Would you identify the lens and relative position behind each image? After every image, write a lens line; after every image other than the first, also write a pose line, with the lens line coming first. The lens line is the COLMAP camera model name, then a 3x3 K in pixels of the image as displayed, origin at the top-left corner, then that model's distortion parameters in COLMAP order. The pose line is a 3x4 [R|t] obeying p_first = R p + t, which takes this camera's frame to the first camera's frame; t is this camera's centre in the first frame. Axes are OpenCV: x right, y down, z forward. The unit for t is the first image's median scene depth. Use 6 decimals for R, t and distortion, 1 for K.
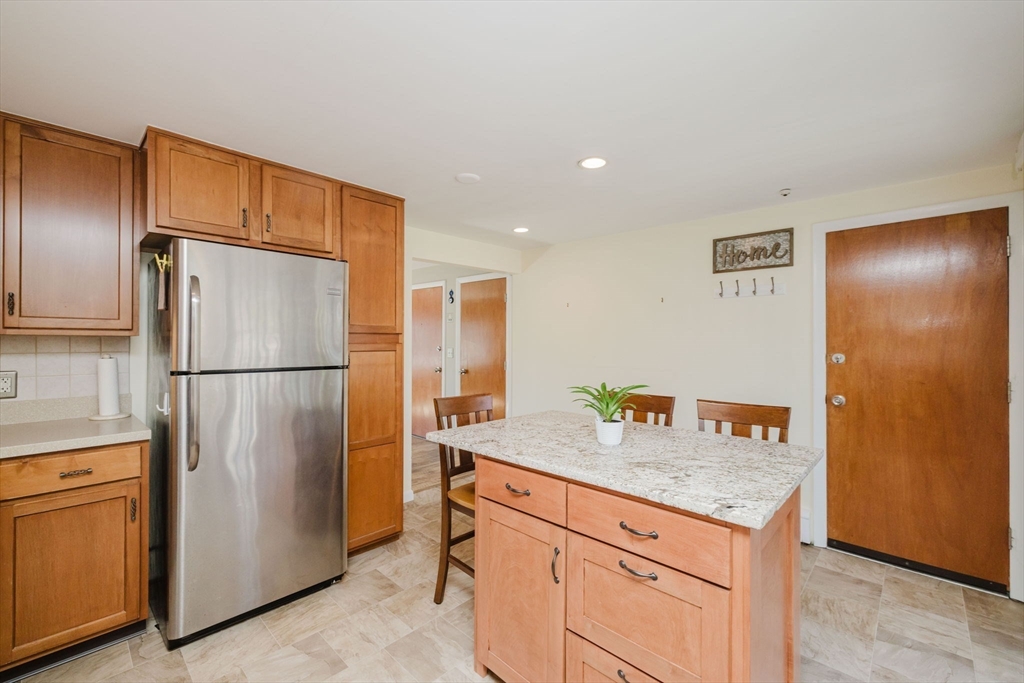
lens RADIAL K [[433.9, 0, 512.7], [0, 433.9, 341.0], [0, 0, 1]] dist [0.000661, -0.001133]
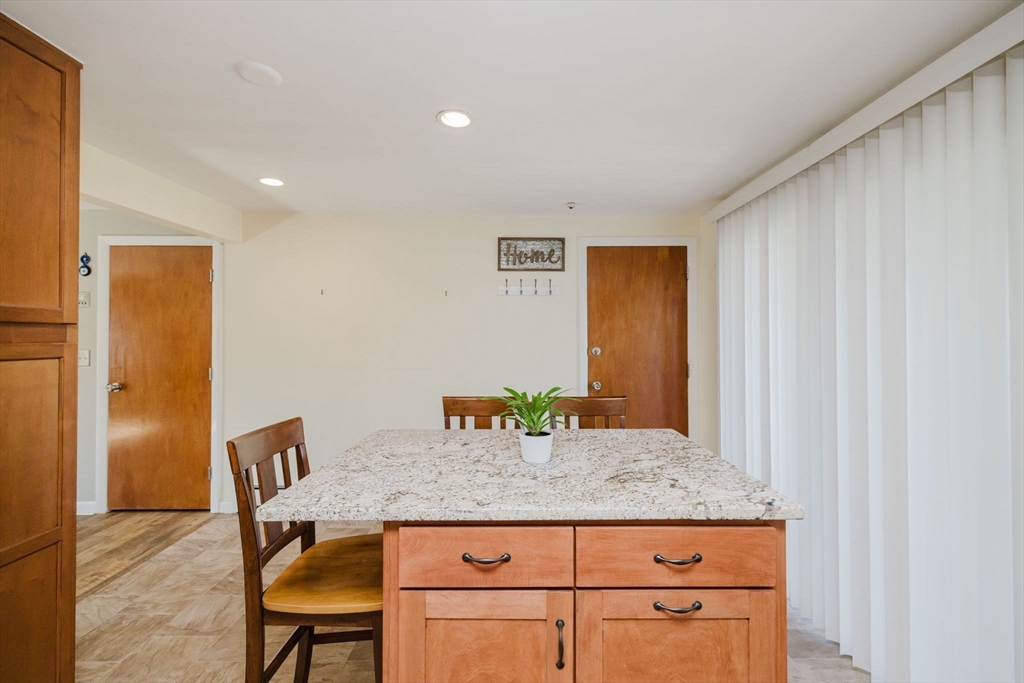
lens RADIAL K [[433.9, 0, 525.4], [0, 433.9, 333.9], [0, 0, 1]] dist [0.000661, -0.001133]
pose [[0.717094, 0.002645, 0.696972, -0.299751], [0.003263, 0.999969, -0.007151, -0.000624], [-0.696969, 0.007402, 0.717063, 0.340024]]
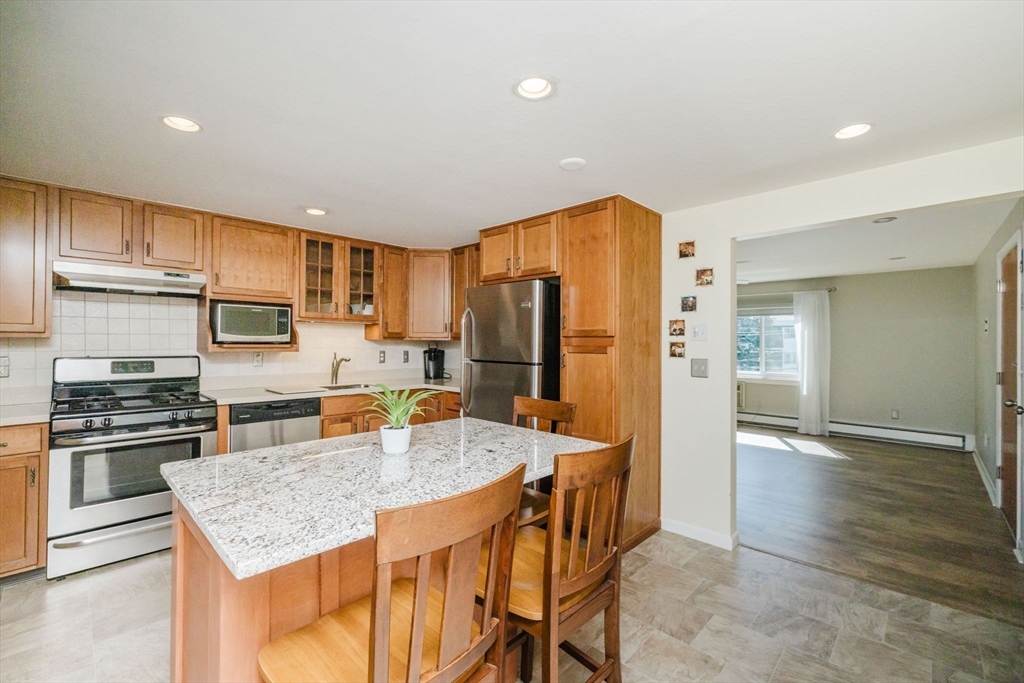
lens RADIAL K [[433.9, 0, 507.3], [0, 433.9, 340.6], [0, 0, 1]] dist [0.000661, -0.001133]
pose [[-0.015099, -0.007477, -0.999858, 0.925193], [-0.012297, 0.999898, -0.007292, 0.003892], [0.999810, 0.012185, -0.015190, 1.012014]]
